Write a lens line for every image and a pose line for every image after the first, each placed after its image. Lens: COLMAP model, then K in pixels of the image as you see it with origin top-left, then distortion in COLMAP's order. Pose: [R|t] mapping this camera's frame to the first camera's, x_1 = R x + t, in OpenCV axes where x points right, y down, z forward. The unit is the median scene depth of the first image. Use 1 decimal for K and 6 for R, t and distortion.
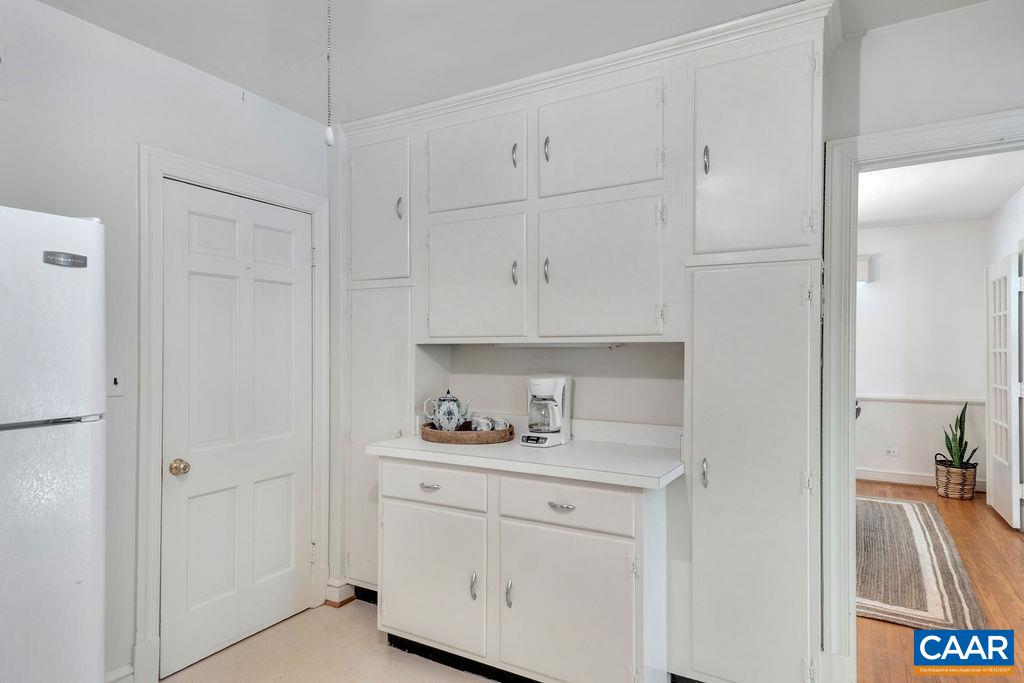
lens RADIAL K [[591.2, 0, 512.0], [0, 591.2, 341.5], [0, 0, 1]] dist [0.000052, -0.000027]
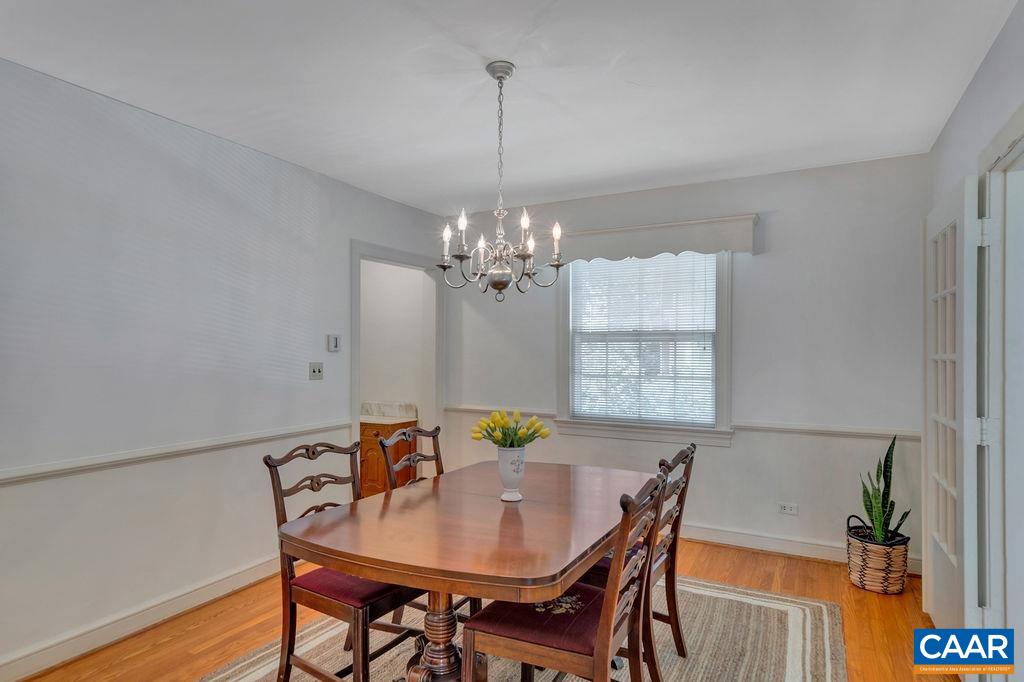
lens RADIAL K [[573.5, 0, 512.0], [0, 573.5, 347.8], [0, 0, 1]] dist [0.000244, -0.000465]
pose [[0.999222, -0.000064, 0.039440, 0.340062], [-0.000099, 0.999991, 0.004132, 0.003623], [-0.039440, -0.004132, 0.999213, 0.407590]]
